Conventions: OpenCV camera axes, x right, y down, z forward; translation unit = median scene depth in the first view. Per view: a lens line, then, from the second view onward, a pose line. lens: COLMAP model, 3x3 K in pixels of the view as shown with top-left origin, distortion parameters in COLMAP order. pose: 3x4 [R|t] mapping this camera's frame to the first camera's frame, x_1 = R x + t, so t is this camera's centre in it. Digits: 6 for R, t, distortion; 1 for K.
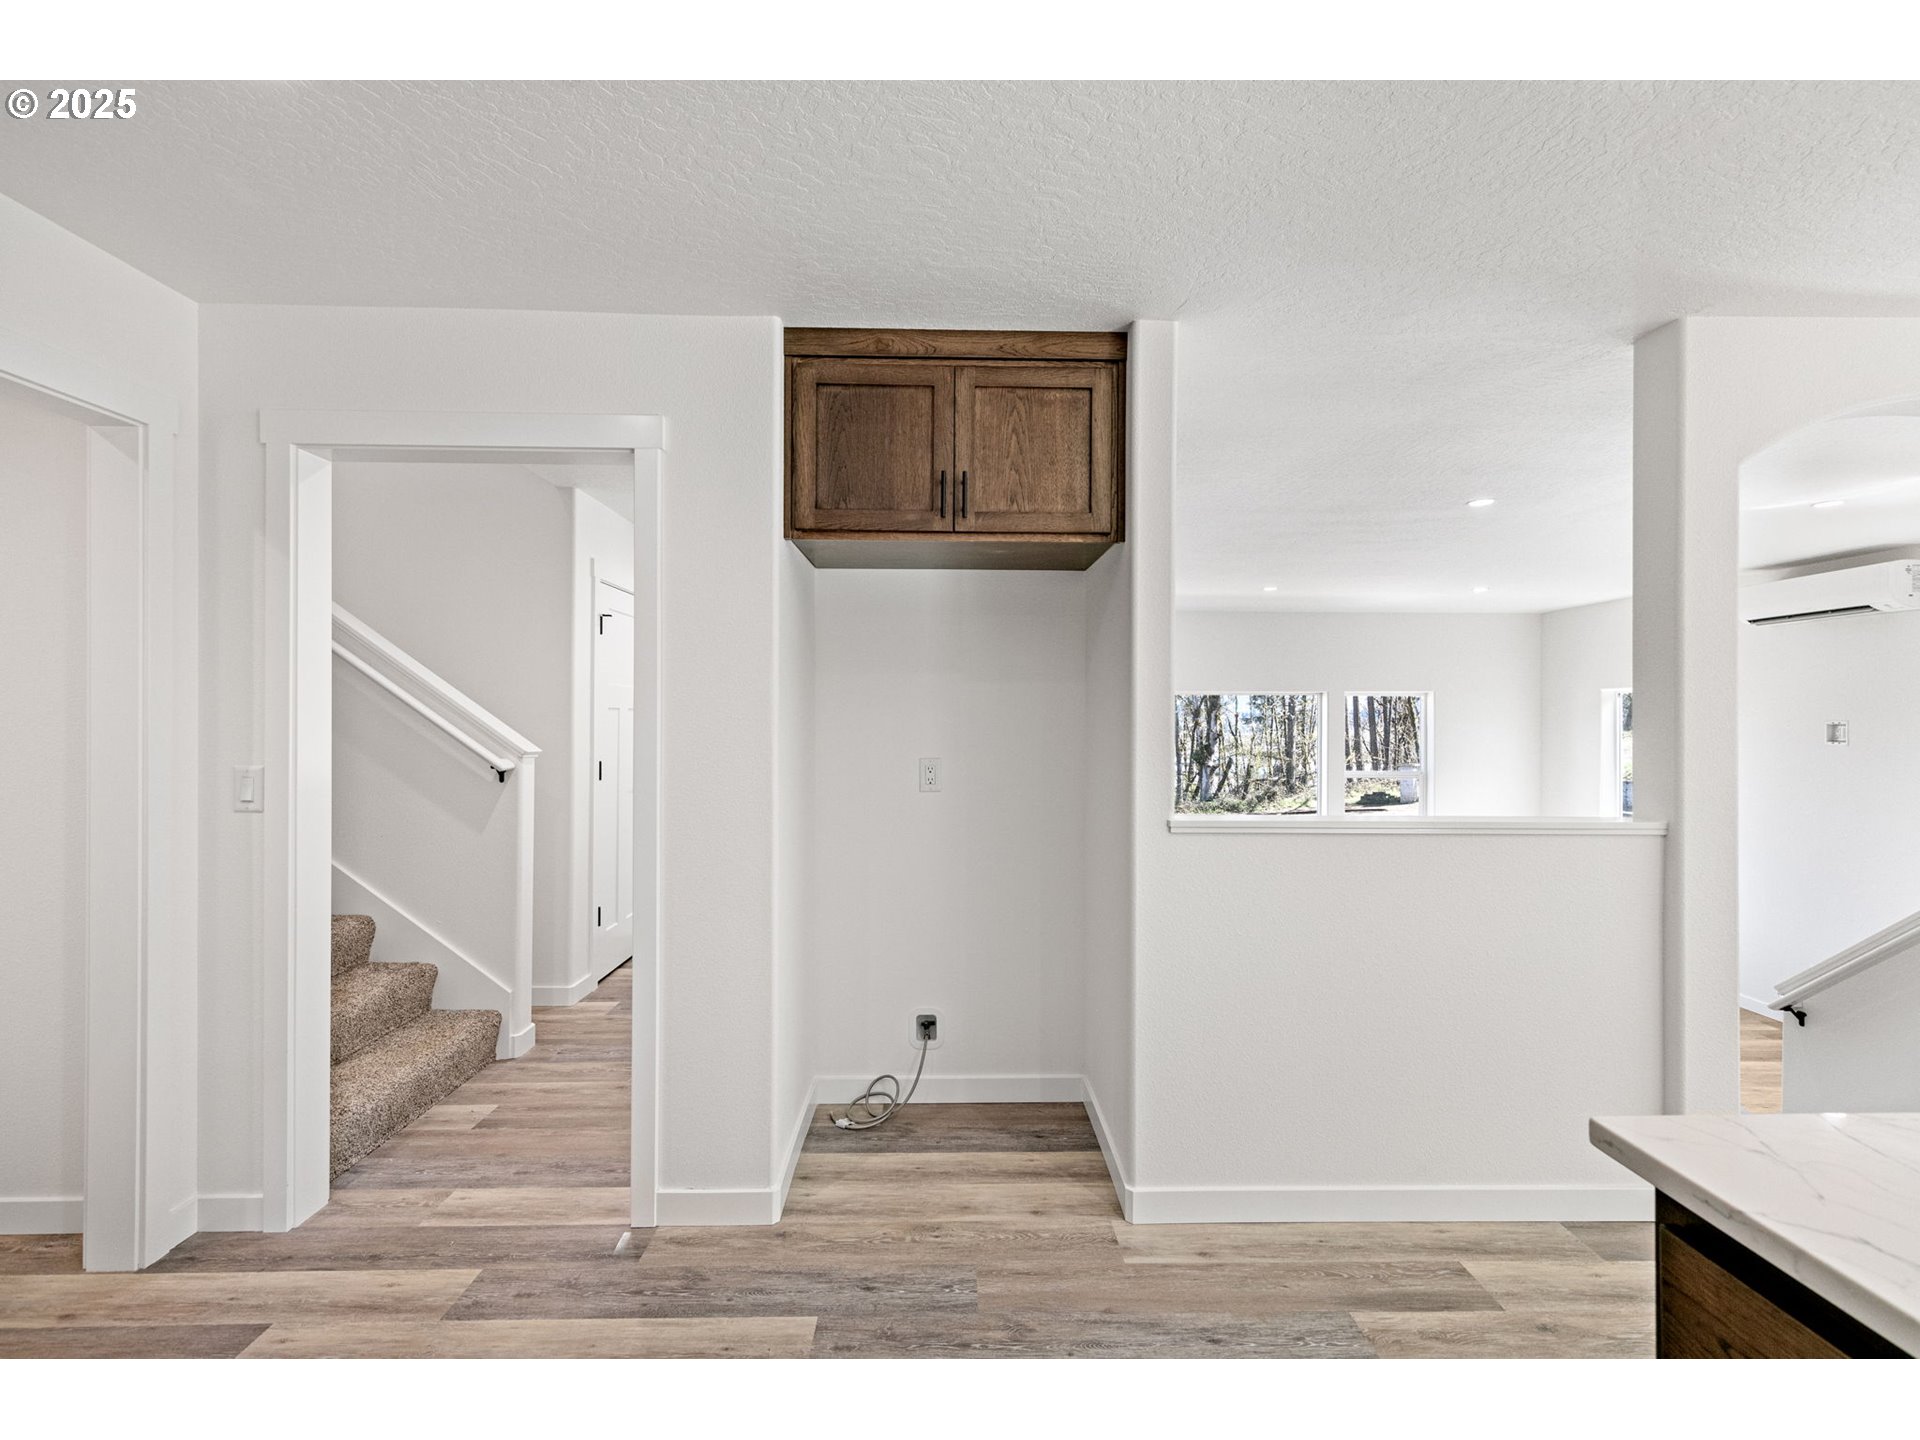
lens RADIAL K [[832.8, 0, 959.6], [0, 832.8, 720.2], [0, 0, 1]] dist [0.000682, 0.000093]
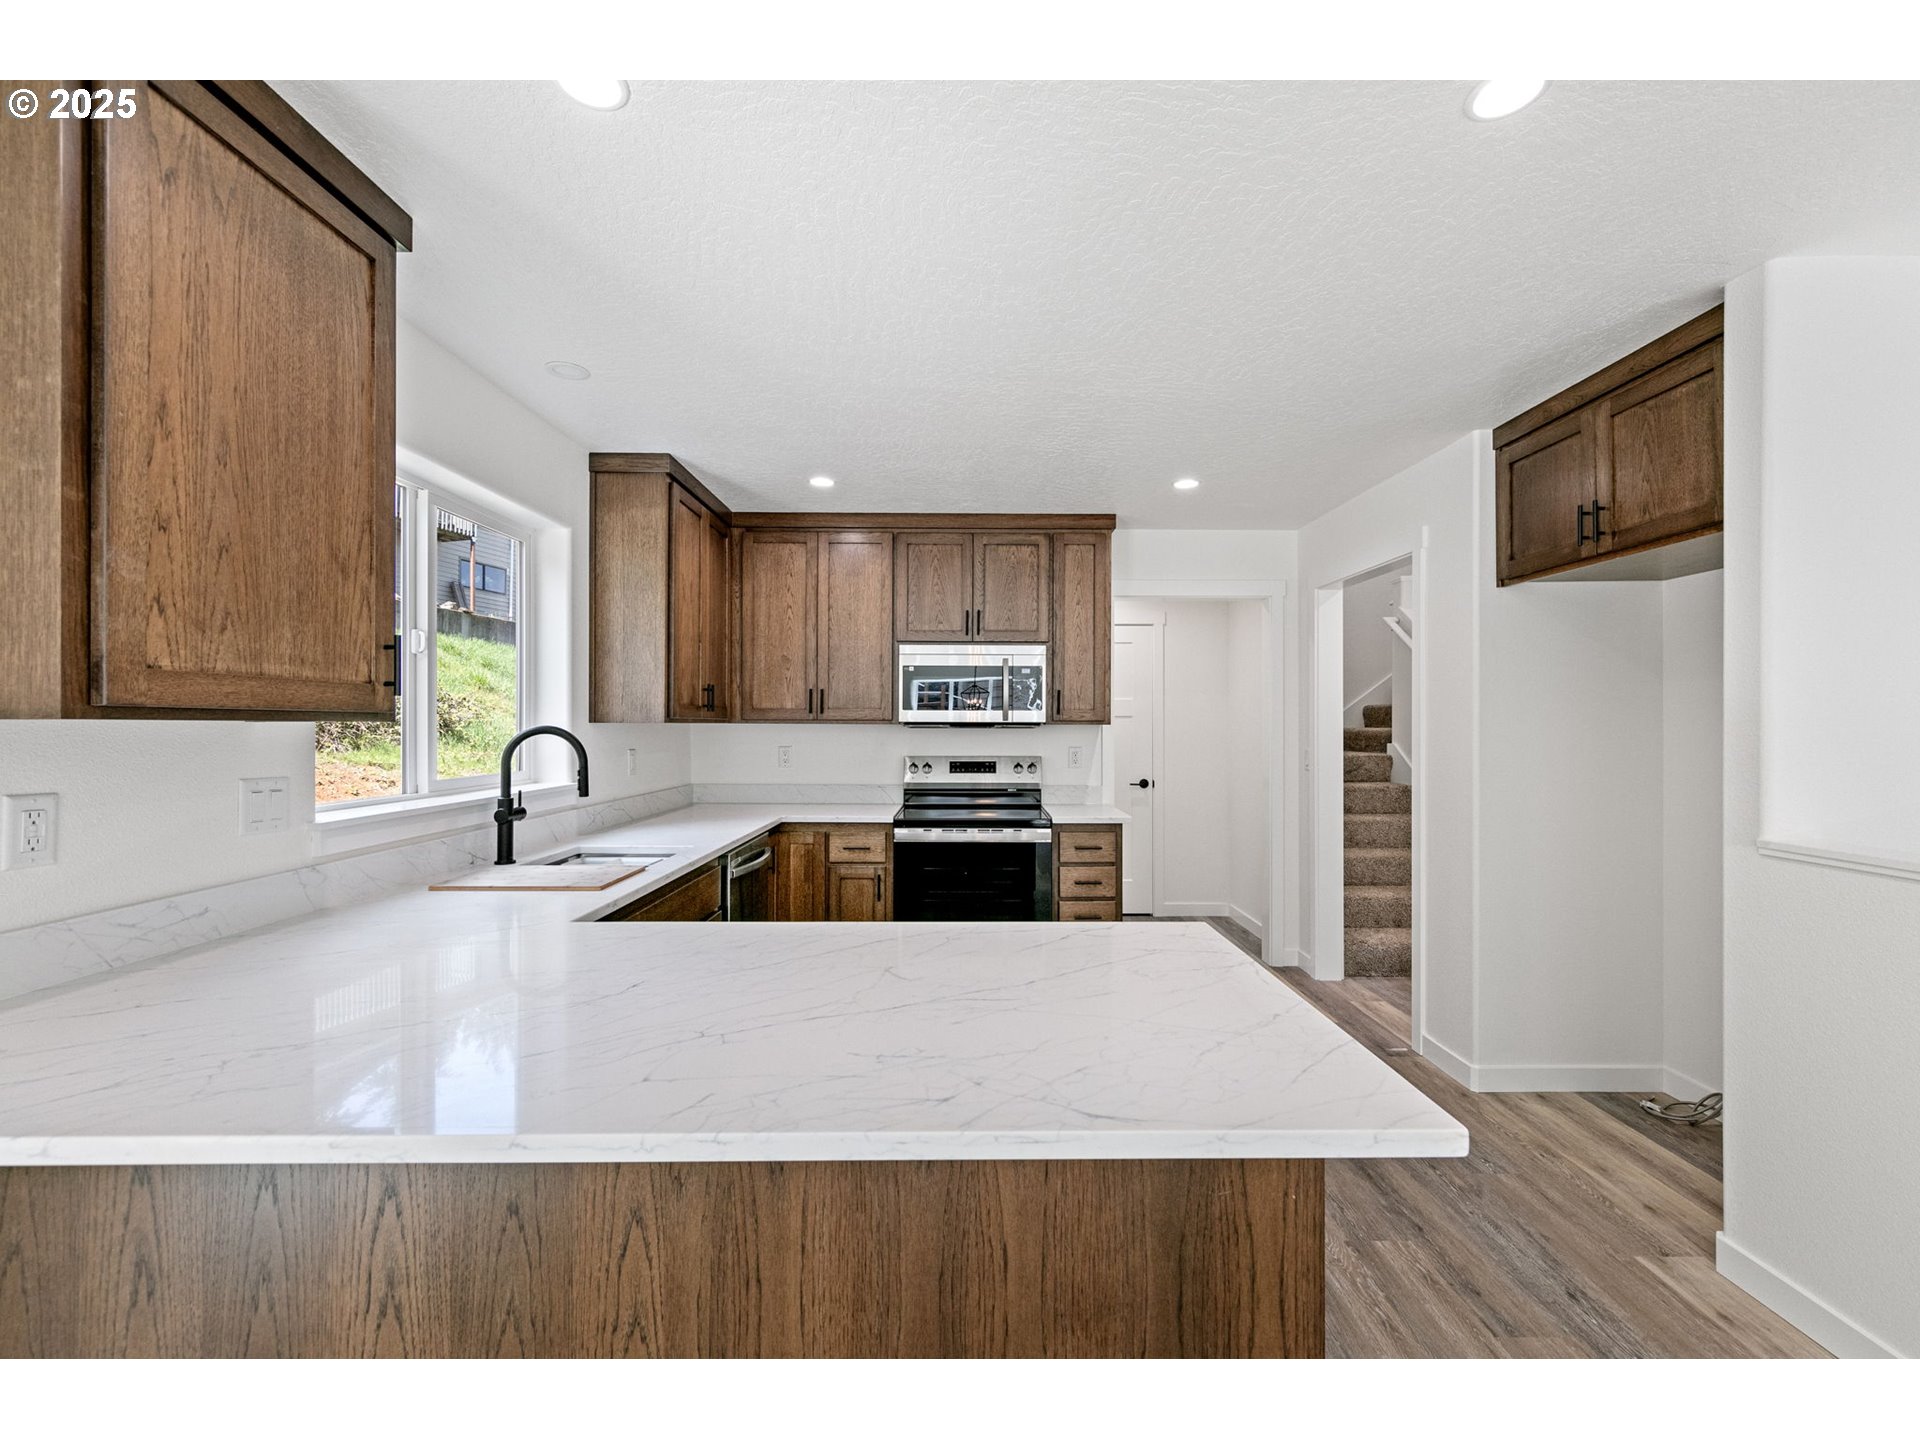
lens RADIAL K [[796.4, 0, 961.7], [0, 796.4, 723.6], [0, 0, 1]] dist [0.006949, -0.000977]
pose [[-0.024544, -0.005715, -0.999682, 1.103038], [0.002253, 0.999981, -0.005772, 0.002328], [0.999696, -0.002394, -0.024531, 0.185686]]
